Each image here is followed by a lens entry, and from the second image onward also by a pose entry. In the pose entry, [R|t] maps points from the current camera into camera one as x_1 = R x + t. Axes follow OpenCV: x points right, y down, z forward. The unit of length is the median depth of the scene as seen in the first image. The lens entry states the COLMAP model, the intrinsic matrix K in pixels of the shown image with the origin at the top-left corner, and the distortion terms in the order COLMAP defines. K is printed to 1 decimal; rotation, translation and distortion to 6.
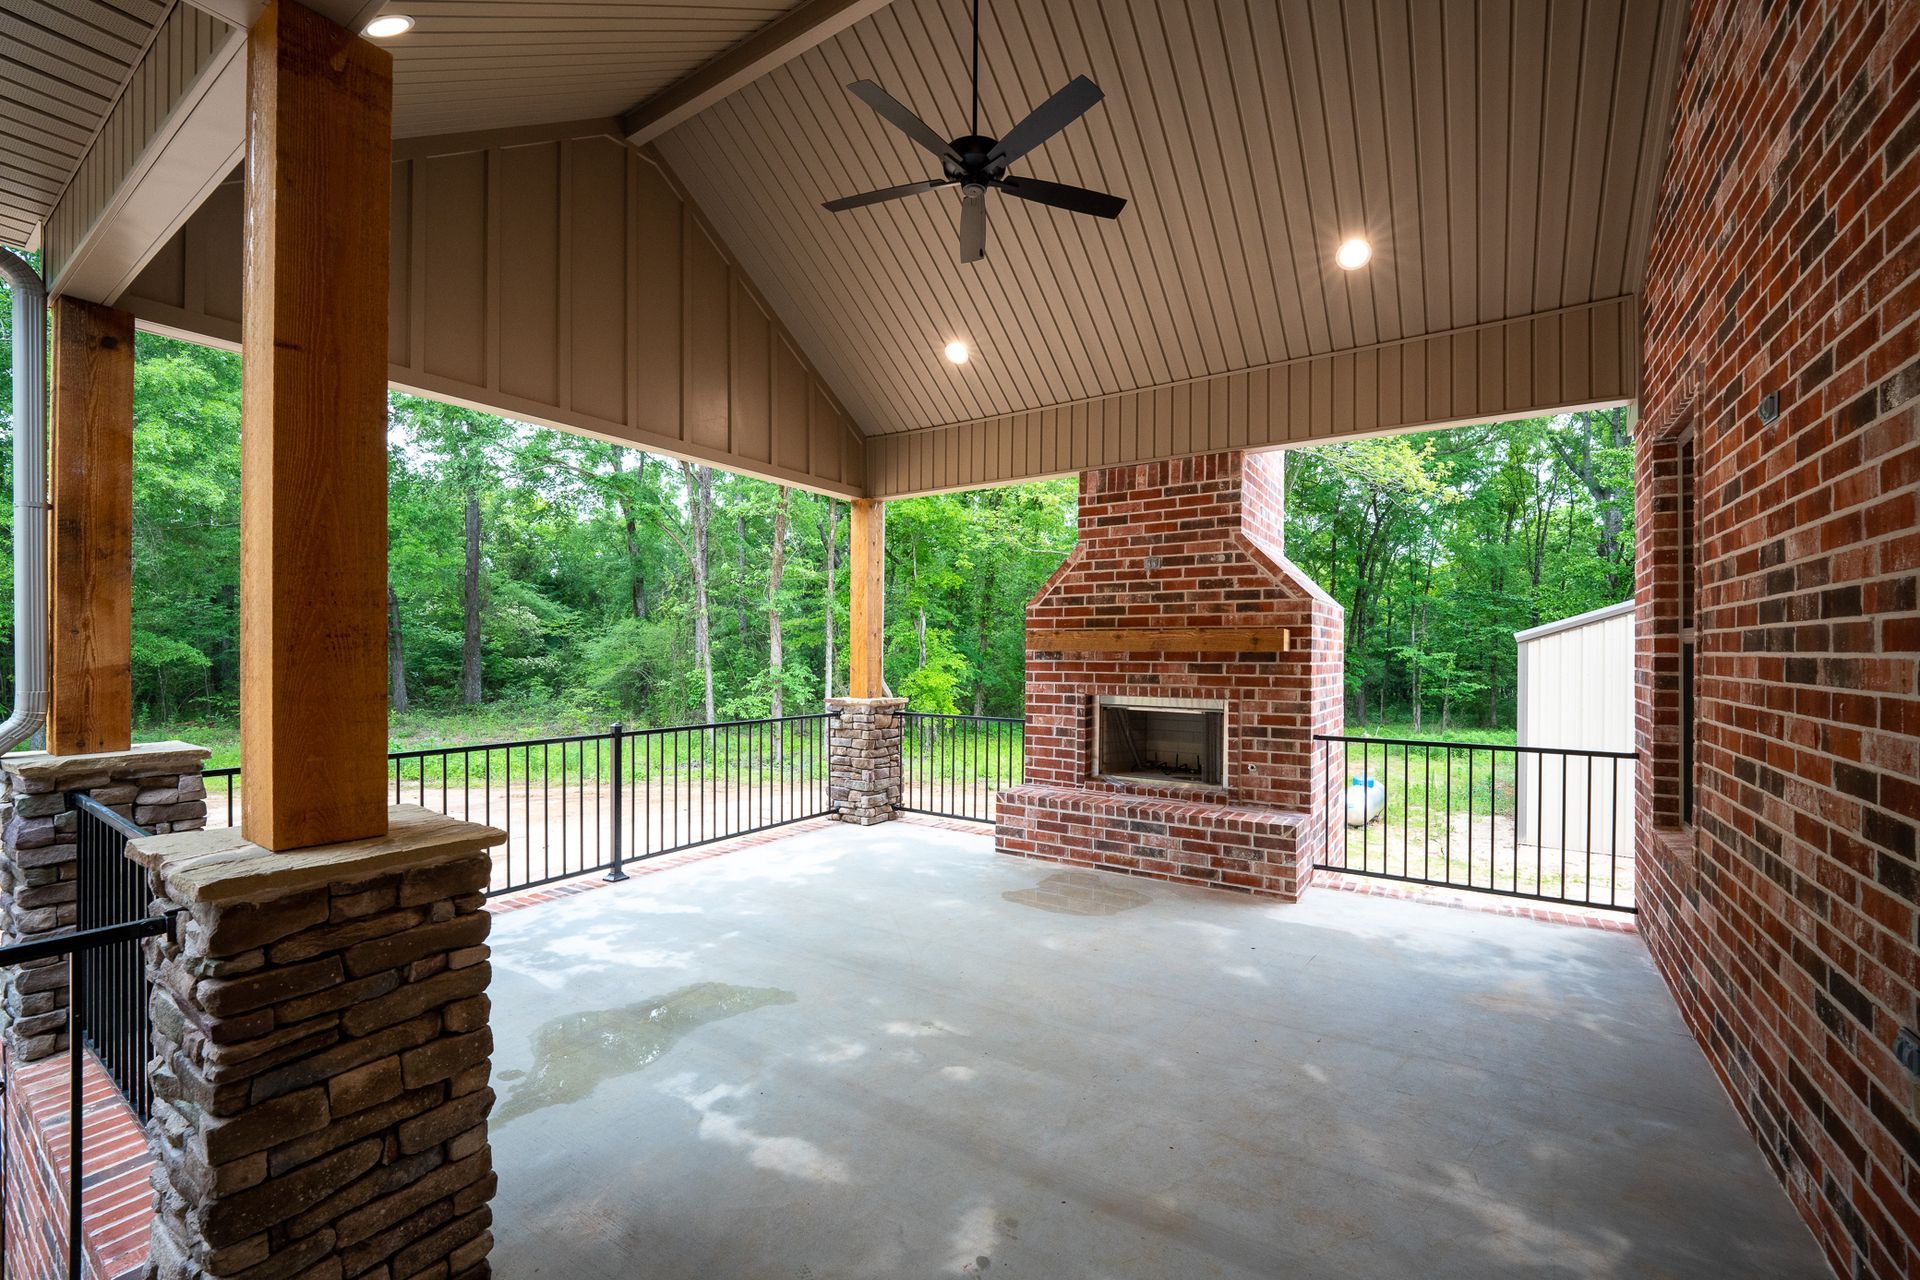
lens RADIAL K [[772.4, 0, 962.5], [0, 772.4, 649.4], [0, 0, 1]] dist [-0.002715, -0.000202]
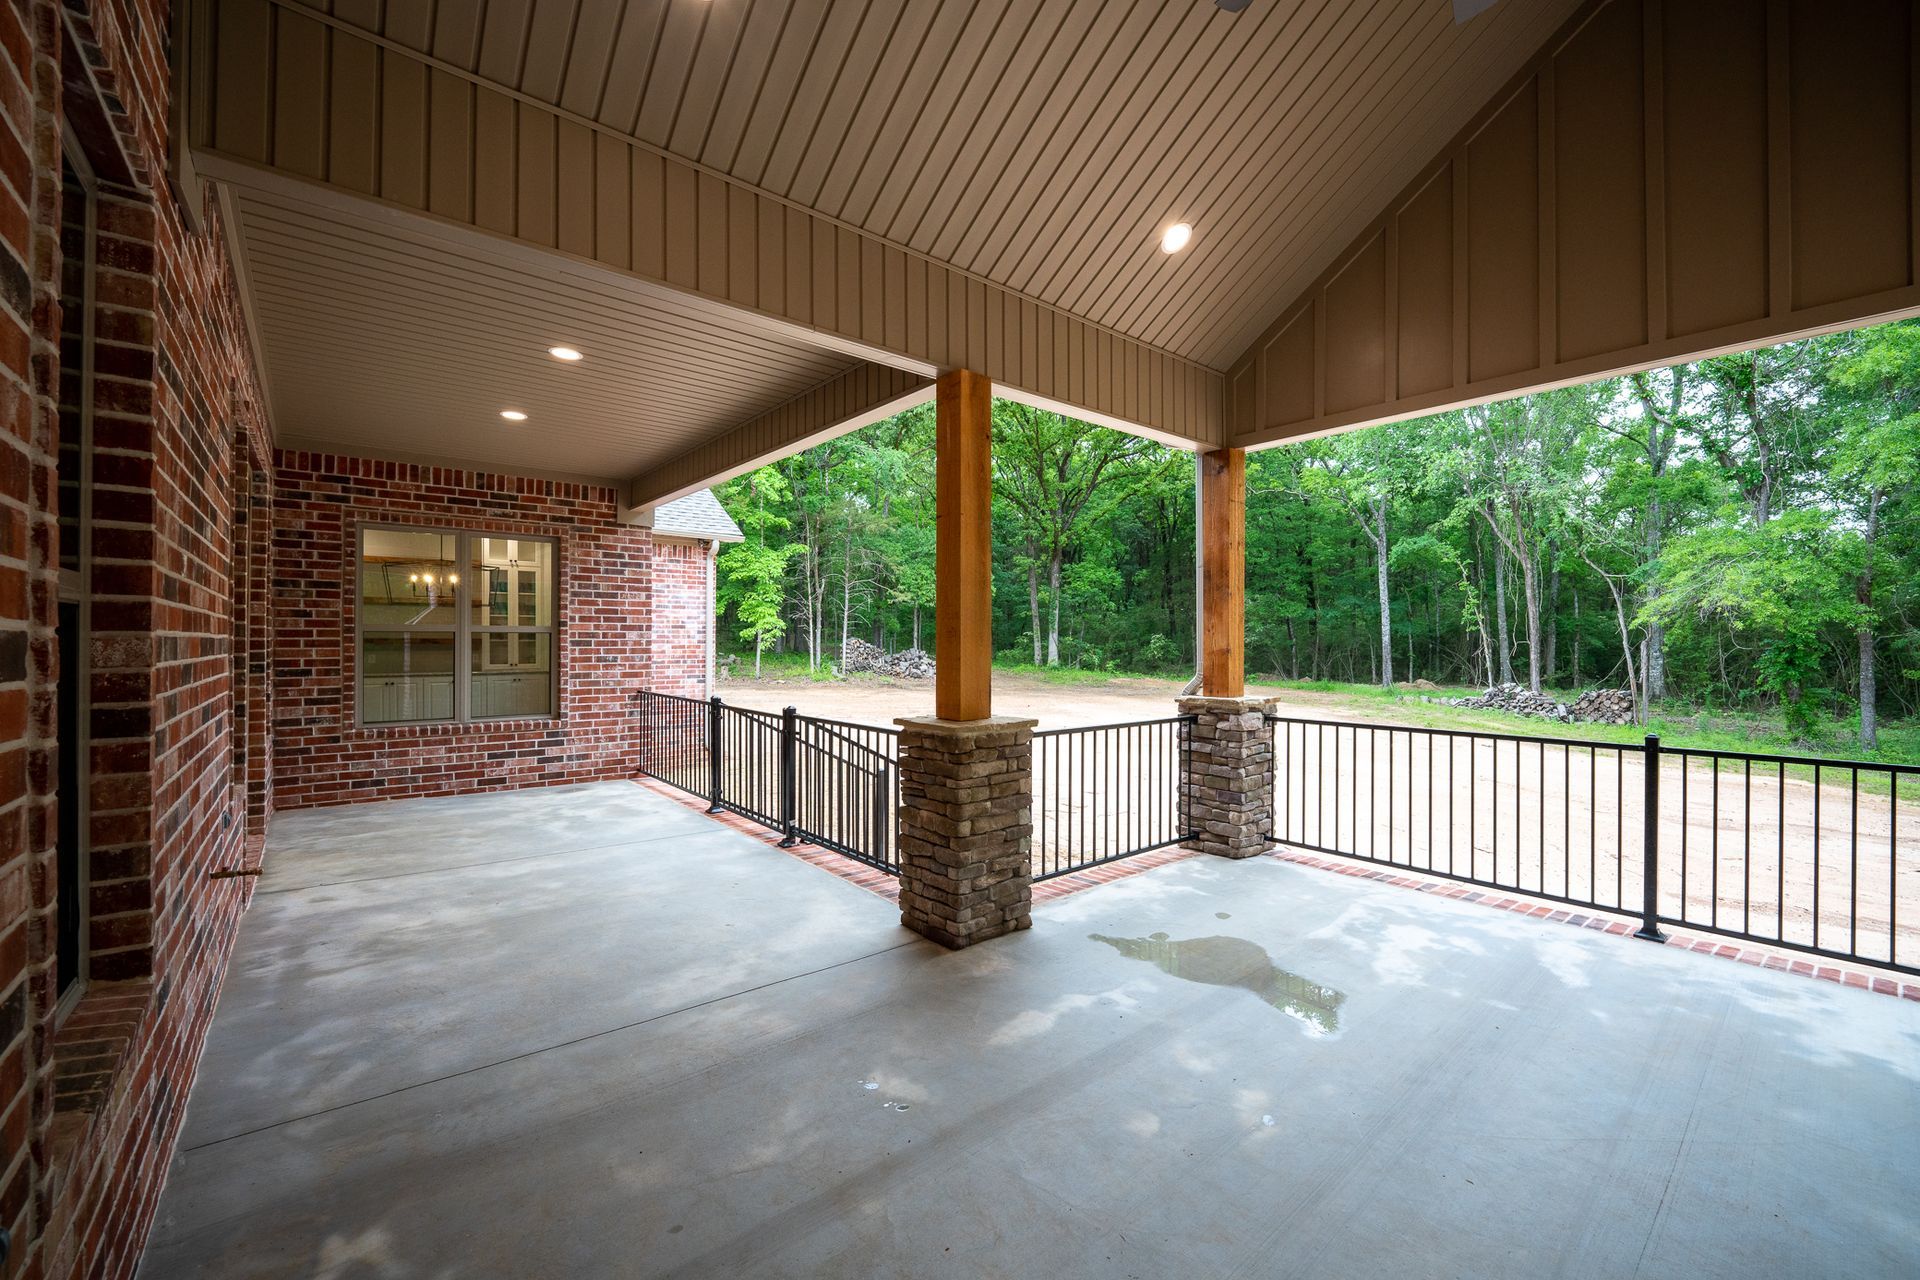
lens RADIAL K [[772.4, 0, 963.8], [0, 772.4, 644.6], [0, 0, 1]] dist [-0.002715, -0.000202]
pose [[-0.286330, -0.003074, -0.958126, 0.511775], [0.004164, 0.999981, -0.004452, 0.010227], [0.958122, -0.005264, -0.286311, 0.614638]]
